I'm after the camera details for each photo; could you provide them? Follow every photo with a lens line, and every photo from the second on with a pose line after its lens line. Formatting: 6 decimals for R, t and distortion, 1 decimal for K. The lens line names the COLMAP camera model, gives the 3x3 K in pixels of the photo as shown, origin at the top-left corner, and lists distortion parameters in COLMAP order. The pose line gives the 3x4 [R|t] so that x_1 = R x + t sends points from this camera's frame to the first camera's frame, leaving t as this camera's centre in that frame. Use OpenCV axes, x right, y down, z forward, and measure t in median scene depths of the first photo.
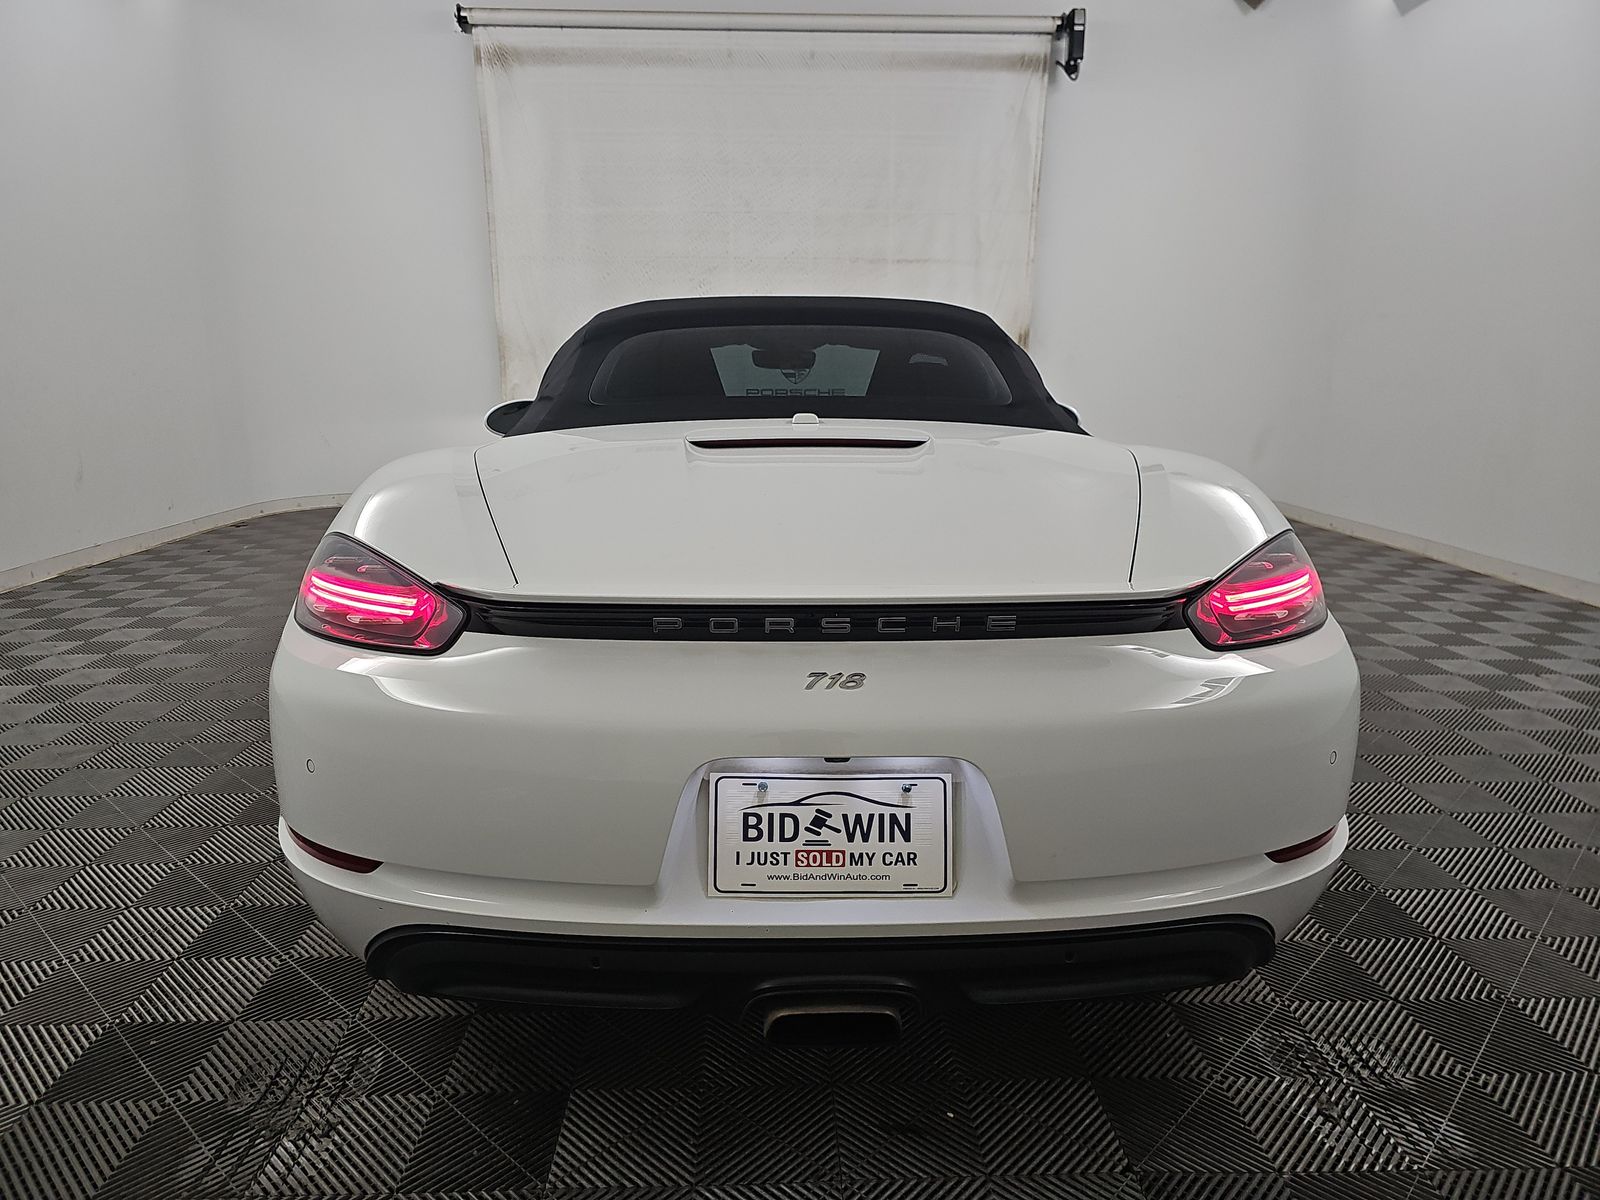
lens RADIAL K [[1048.1, 0, 795.2], [0, 1048.1, 617.8], [0, 0, 1]] dist [0.029247, -0.002468]
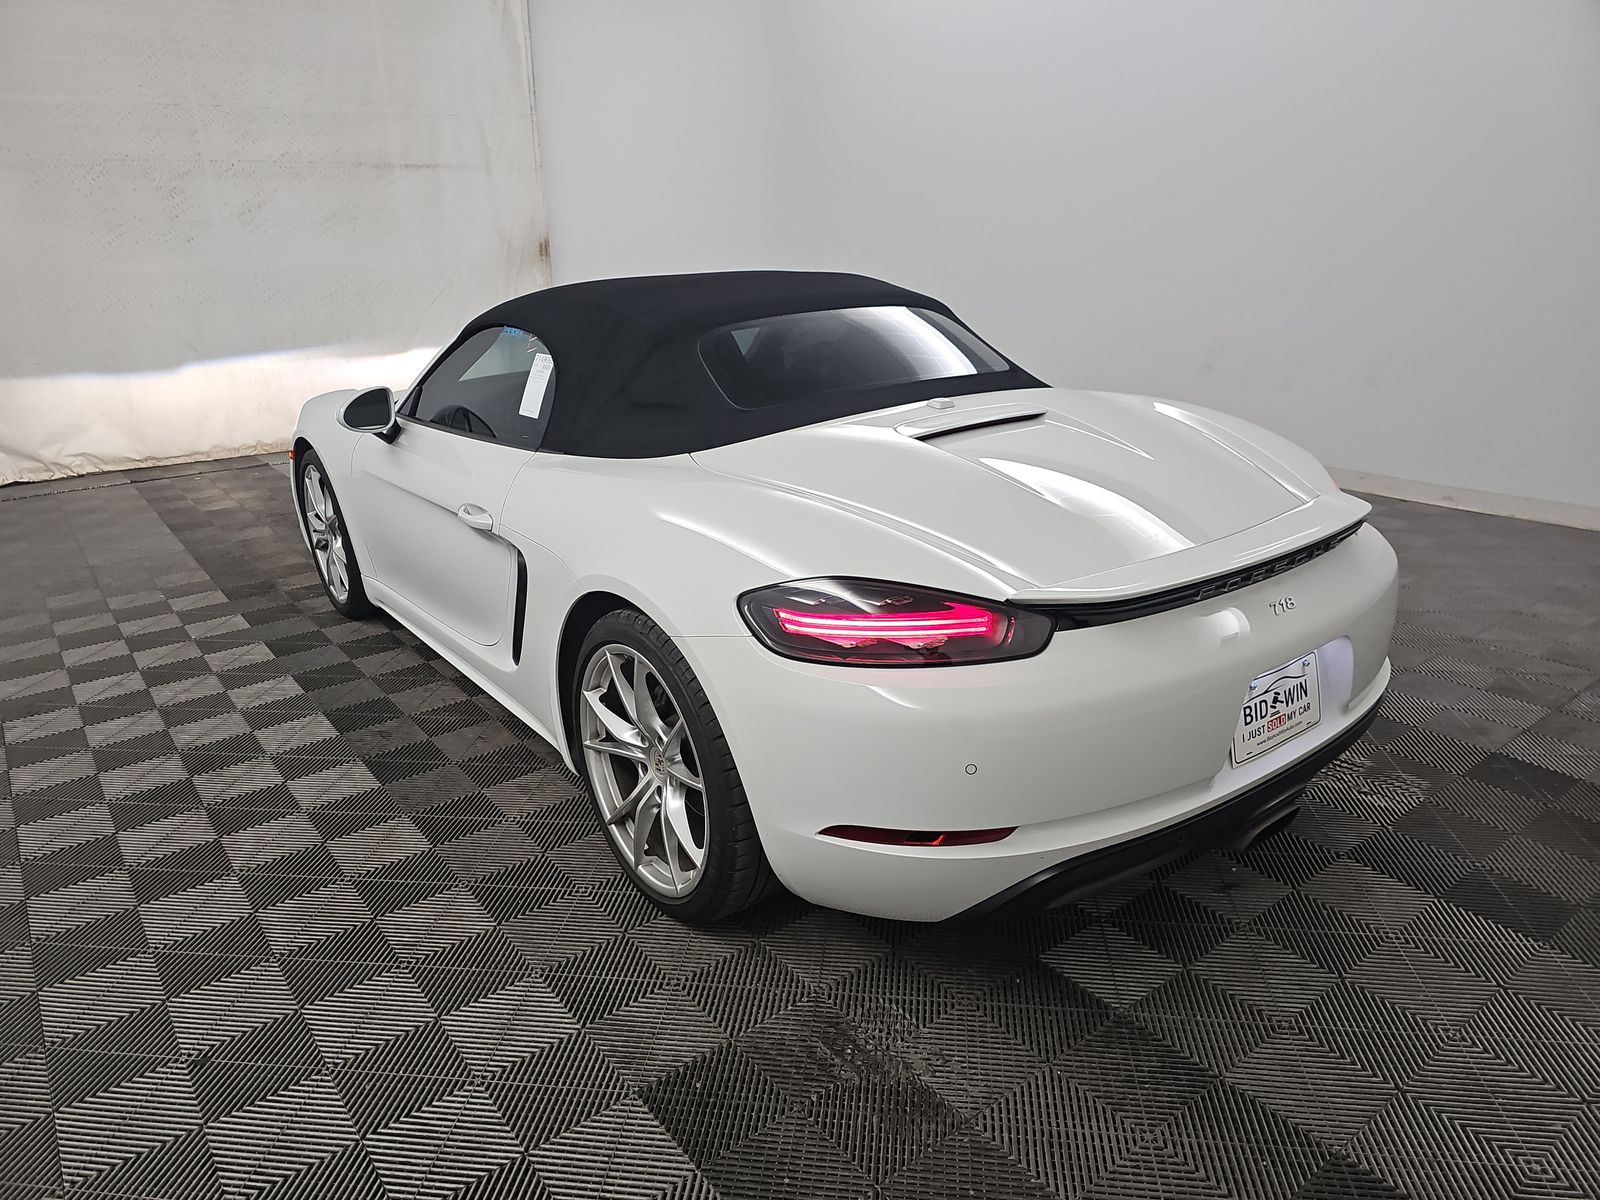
lens RADIAL K [[1048.1, 0, 795.2], [0, 1048.1, 617.8], [0, 0, 1]] dist [0.029247, -0.002468]
pose [[0.818300, -0.226750, 0.528175, -0.223765], [0.166880, 0.973042, 0.159187, -0.047381], [-0.550032, -0.042121, 0.834081, 0.018738]]
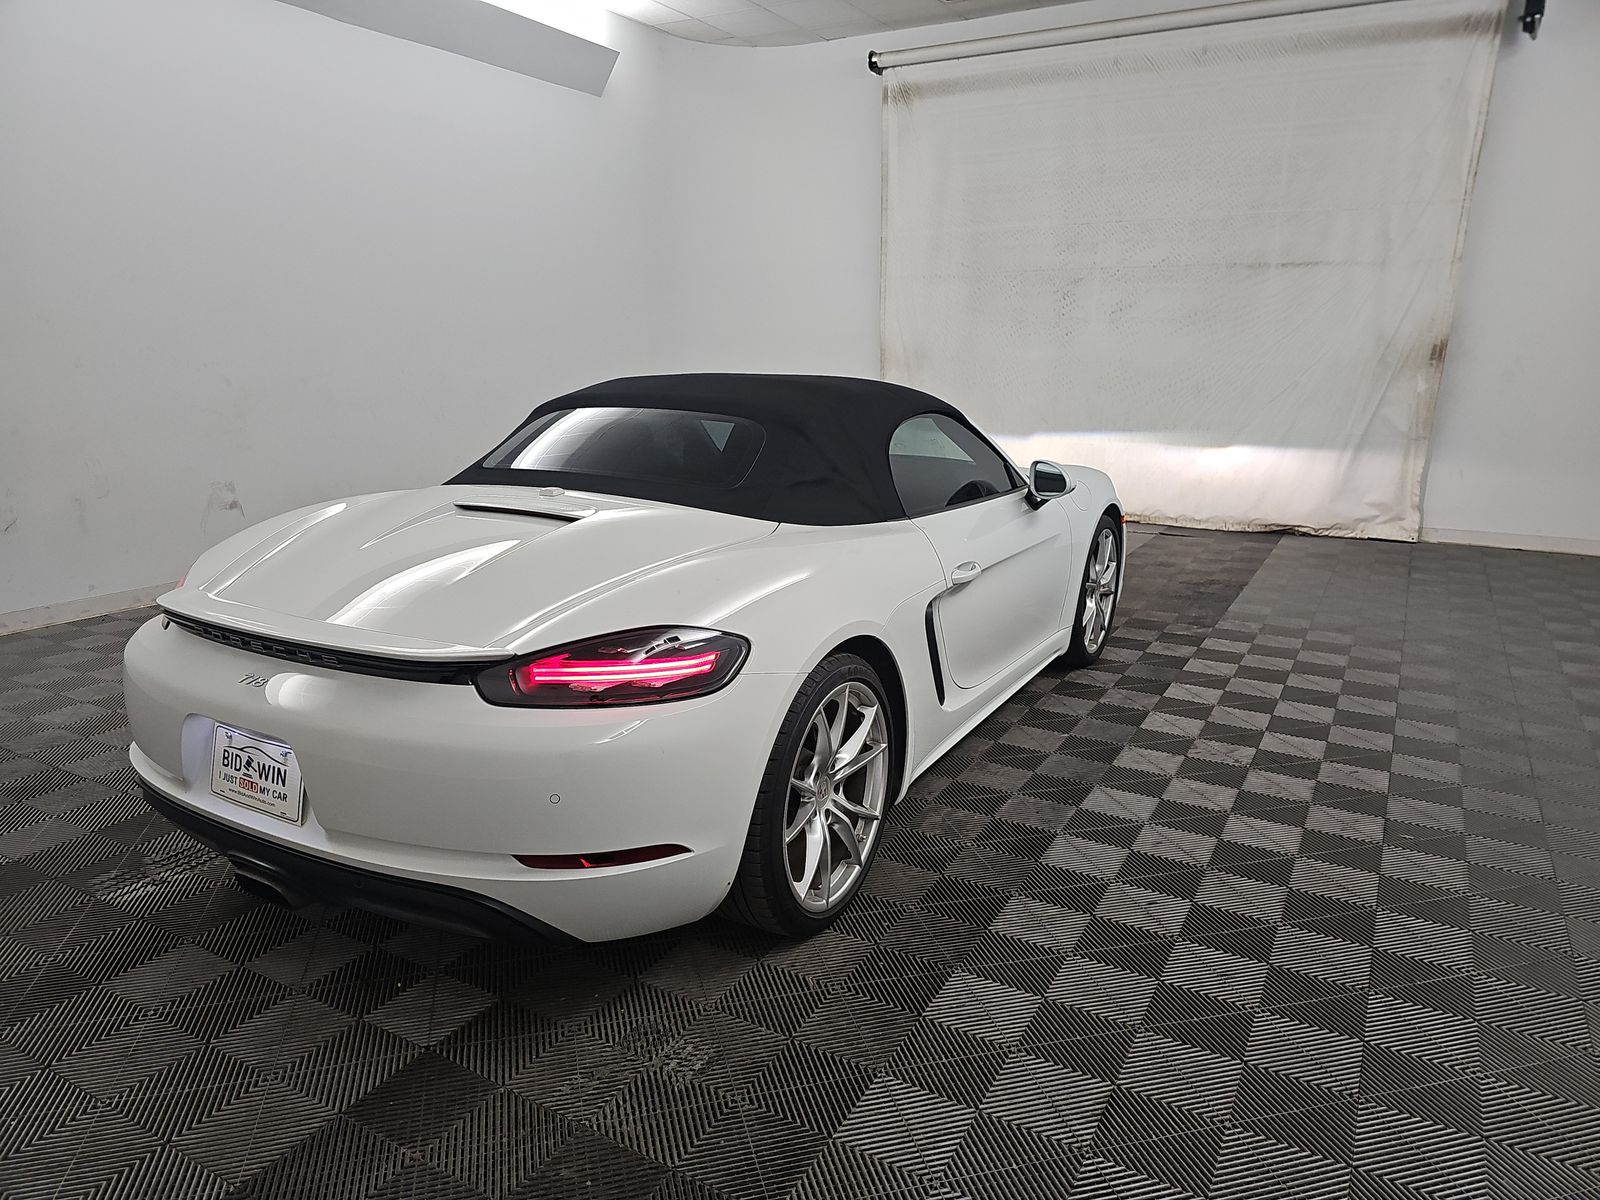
lens RADIAL K [[1017.9, 0, 819.1], [0, 1017.9, 650.2], [0, 0, 1]] dist [0.056294, -0.038236]
pose [[0.860640, 0.152616, -0.485805, 0.263099], [-0.123952, 0.988123, 0.090828, -0.040693], [0.493897, -0.017954, 0.869335, 0.005158]]
